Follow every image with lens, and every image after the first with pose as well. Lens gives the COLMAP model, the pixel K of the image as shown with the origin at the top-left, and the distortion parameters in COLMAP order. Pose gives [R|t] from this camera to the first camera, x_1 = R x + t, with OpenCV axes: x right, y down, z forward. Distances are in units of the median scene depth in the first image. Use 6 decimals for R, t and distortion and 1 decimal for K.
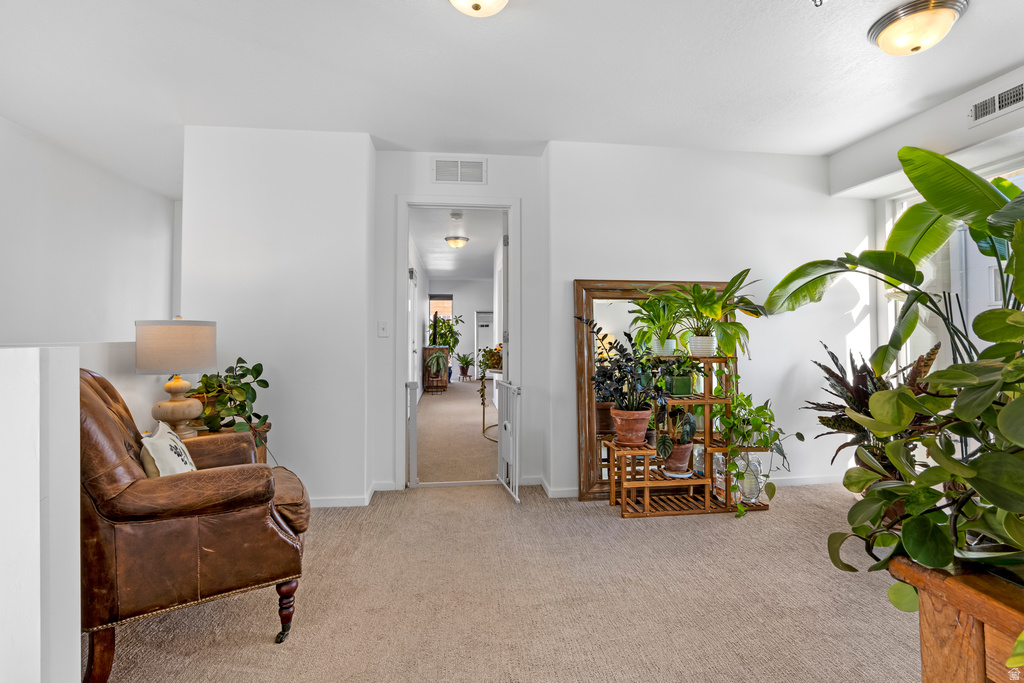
lens RADIAL K [[489.2, 0, 514.2], [0, 489.2, 319.6], [0, 0, 1]] dist [-0.031861, 0.012674]
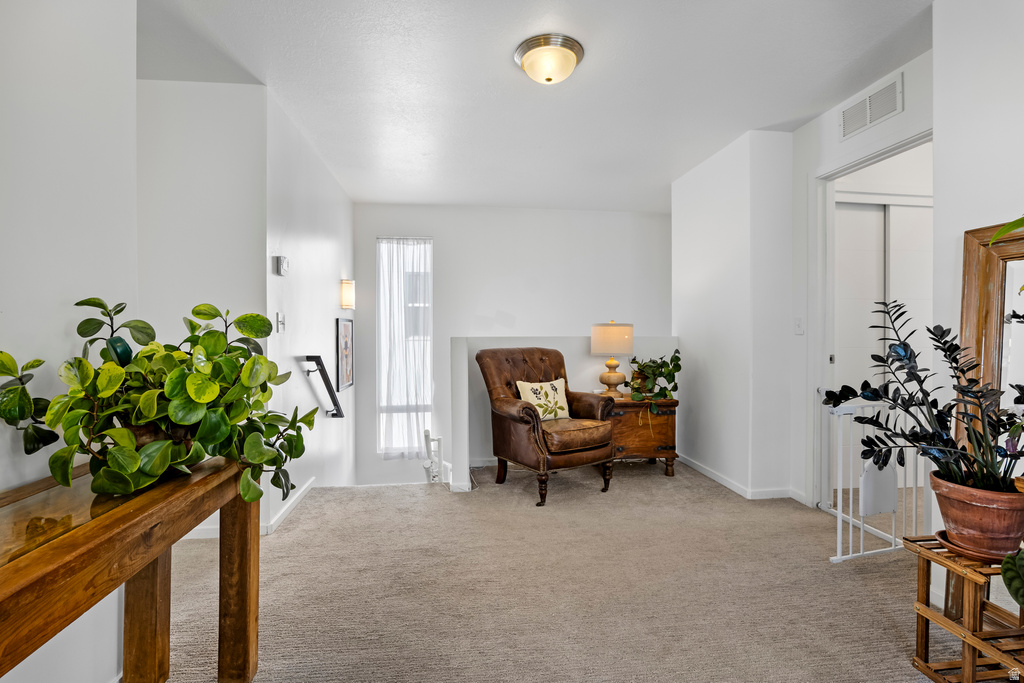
lens RADIAL K [[481.5, 0, 515.9], [0, 481.5, 338.2], [0, 0, 1]] dist [-0.011654, 0.000248]
pose [[-0.009151, 0.010030, -0.999908, 0.713352], [0.032872, 0.999412, 0.009724, 0.017587], [0.999418, -0.032780, -0.009475, 0.530473]]
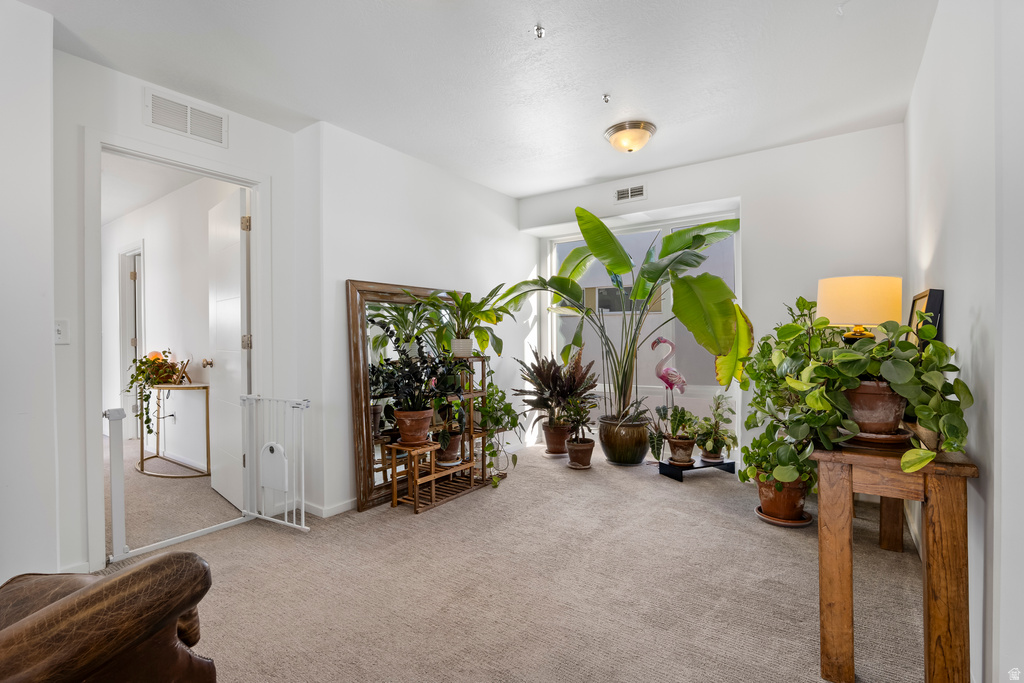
lens RADIAL K [[481.5, 0, 515.9], [0, 481.5, 338.2], [0, 0, 1]] dist [-0.011654, 0.000248]
pose [[0.669878, -0.007602, 0.742432, -0.368995], [-0.016702, 0.999540, 0.025304, 0.001485], [-0.742283, -0.029351, 0.669444, 0.151711]]
